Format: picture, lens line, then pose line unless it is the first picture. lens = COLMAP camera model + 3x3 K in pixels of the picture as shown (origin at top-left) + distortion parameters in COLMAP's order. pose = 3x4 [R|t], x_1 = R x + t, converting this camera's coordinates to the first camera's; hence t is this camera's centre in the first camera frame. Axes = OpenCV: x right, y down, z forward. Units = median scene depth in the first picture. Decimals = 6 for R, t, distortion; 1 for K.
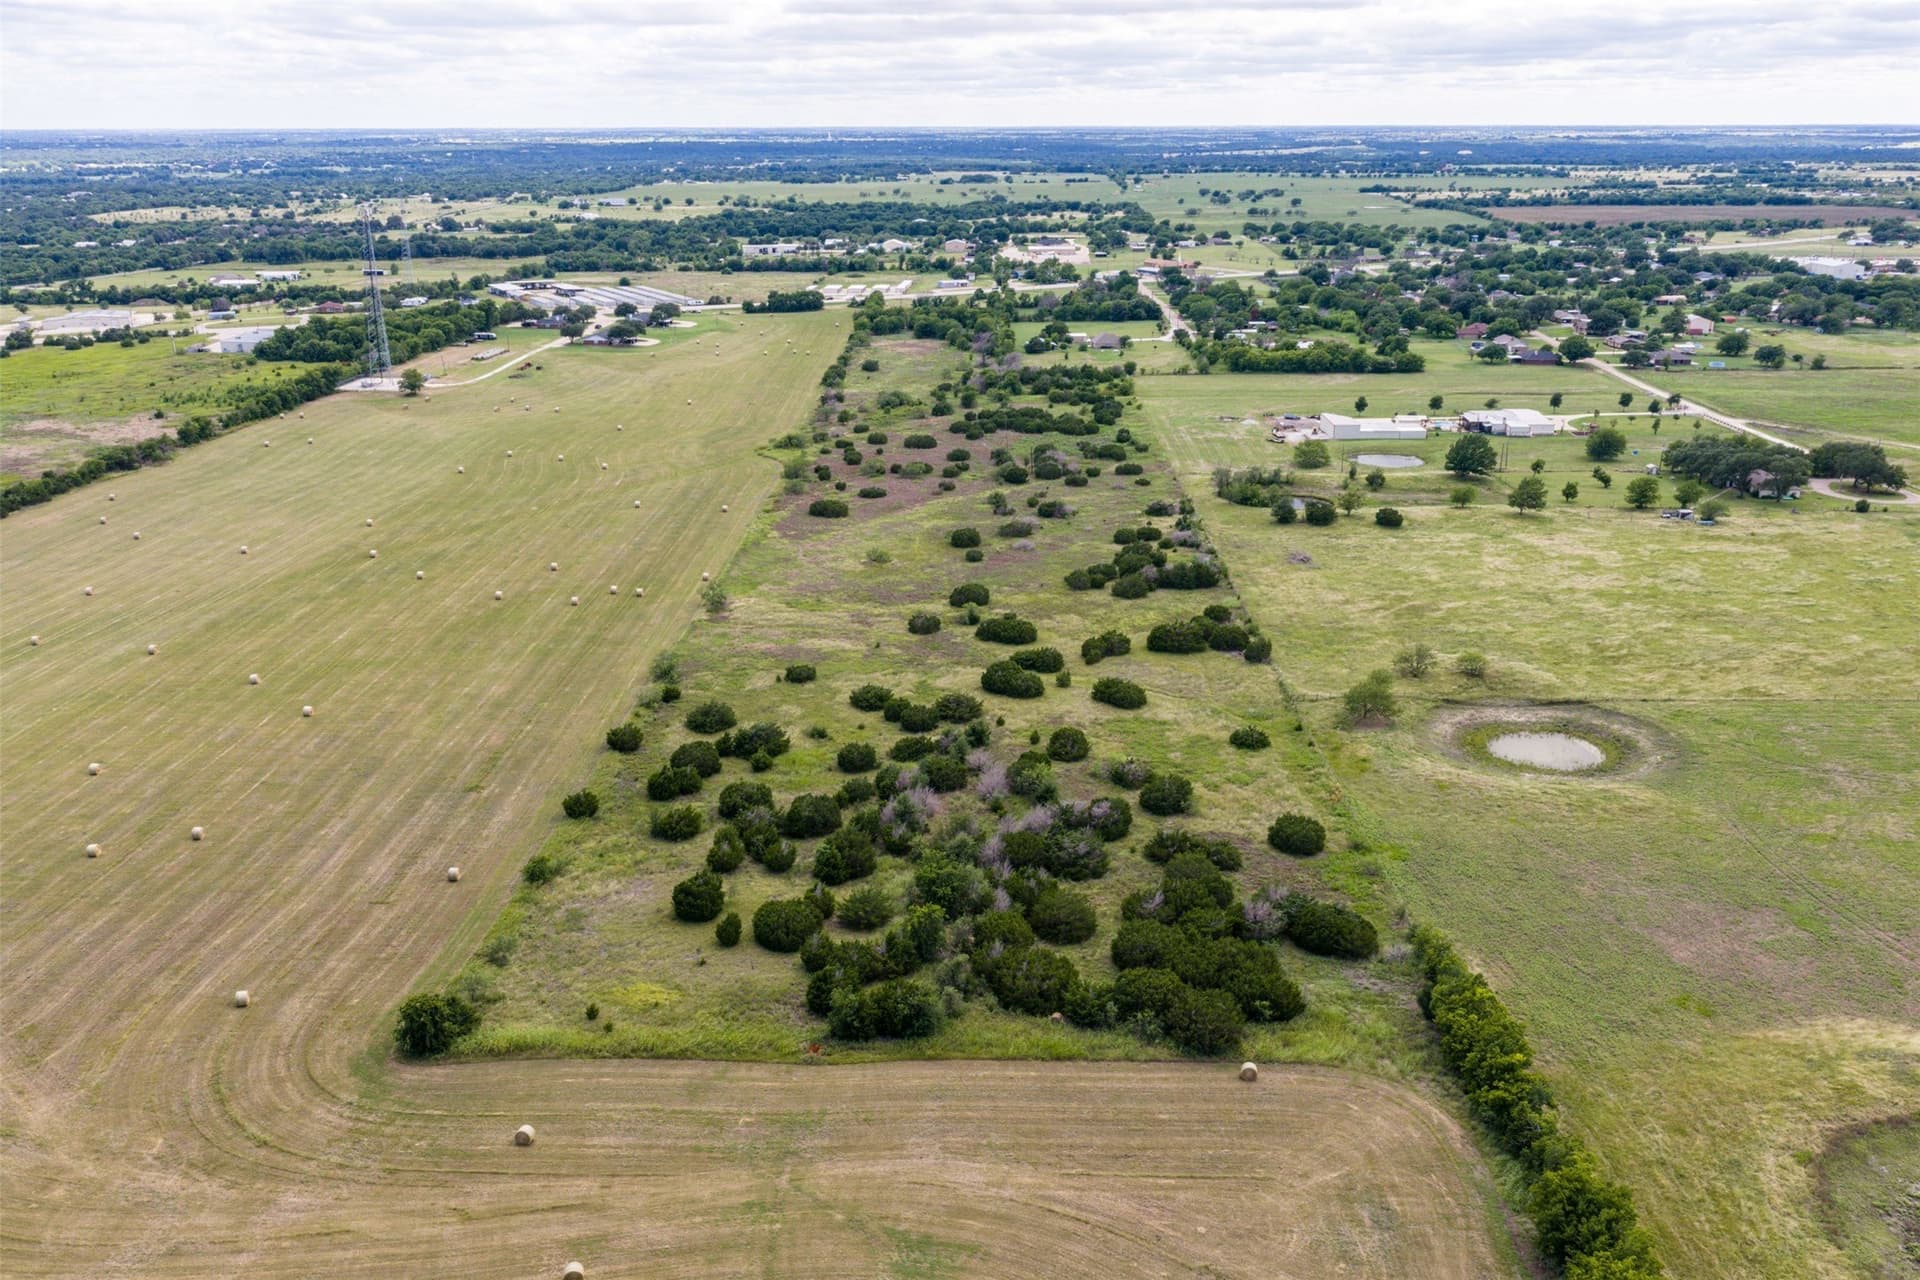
lens RADIAL K [[1590.0, 0, 960.0], [0, 1590.0, 640.0], [0, 0, 1]] dist [0.009068, -0.011110]
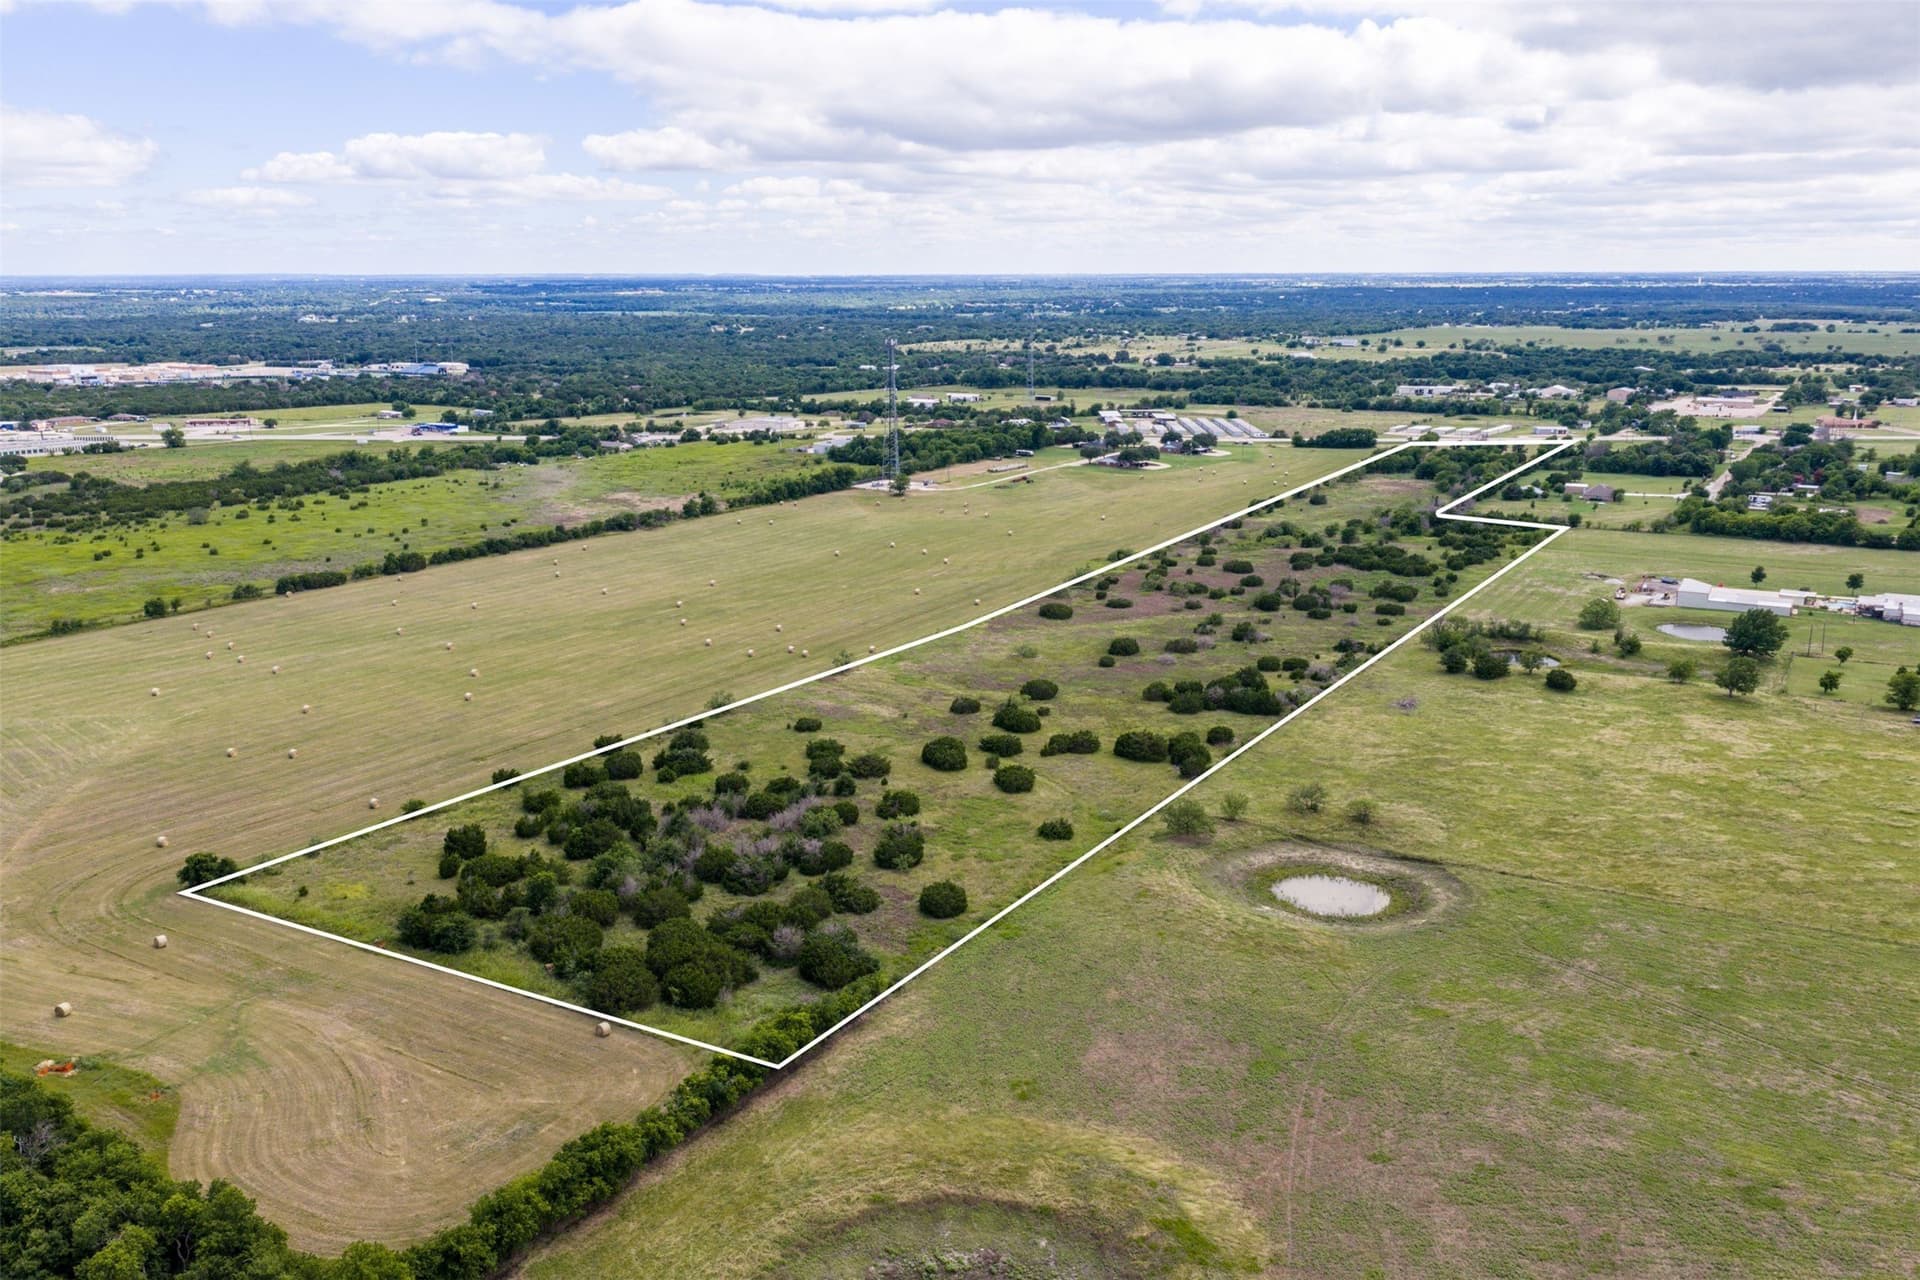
lens RADIAL K [[1590.0, 0, 960.0], [0, 1590.0, 640.0], [0, 0, 1]] dist [0.009068, -0.011110]
pose [[0.866373, 0.112639, -0.486528, 0.312708], [-0.153309, 0.987178, -0.044454, -0.003380], [0.475283, 0.113103, 0.872533, 0.011132]]
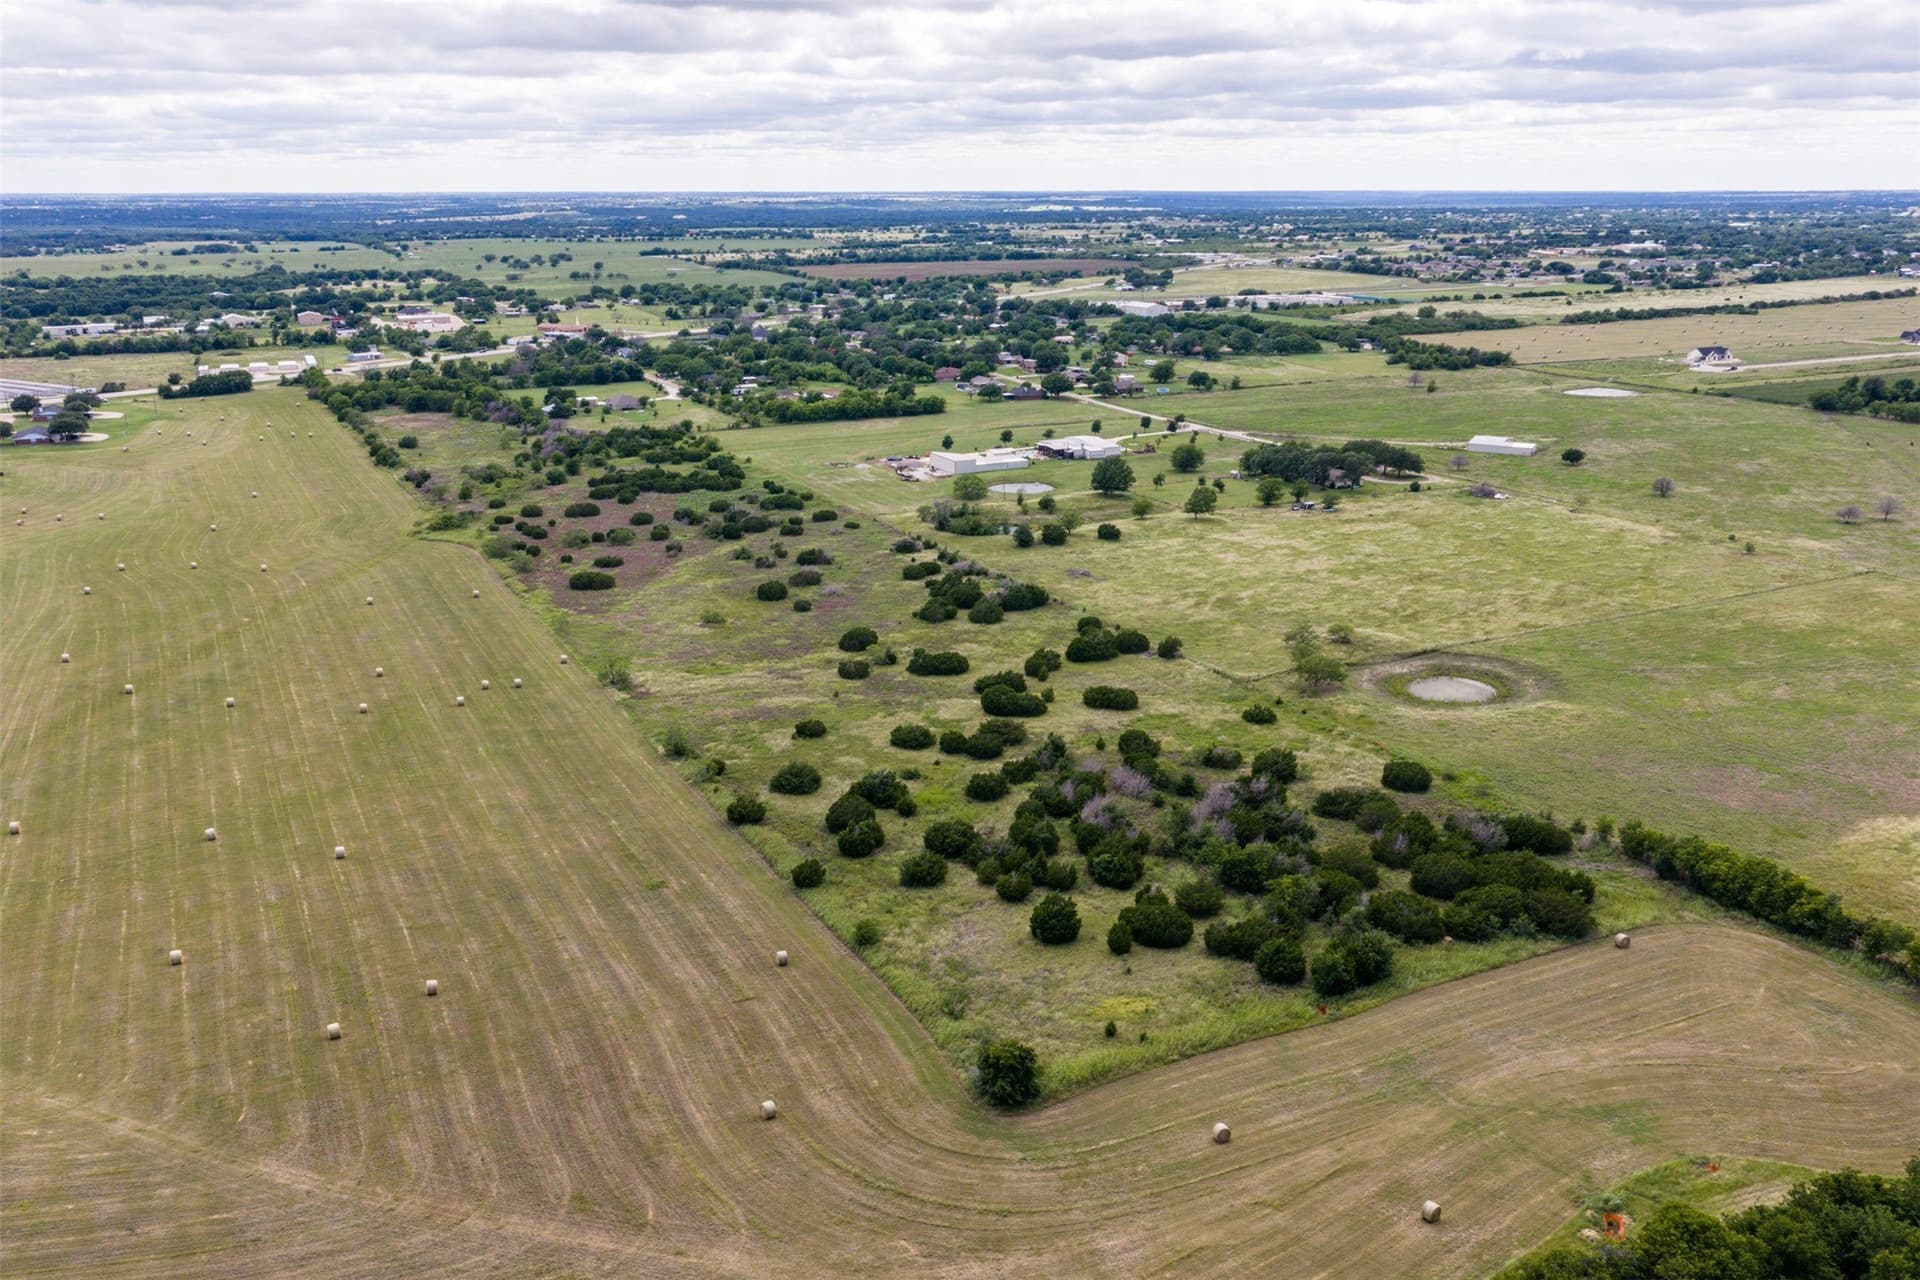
lens RADIAL K [[1590.0, 0, 960.0], [0, 1590.0, 640.0], [0, 0, 1]] dist [0.009068, -0.011110]
pose [[0.884078, -0.127669, 0.449562, -0.255240], [0.144747, 0.989462, -0.003657, -0.009266], [-0.444358, 0.068305, 0.893242, 0.035005]]
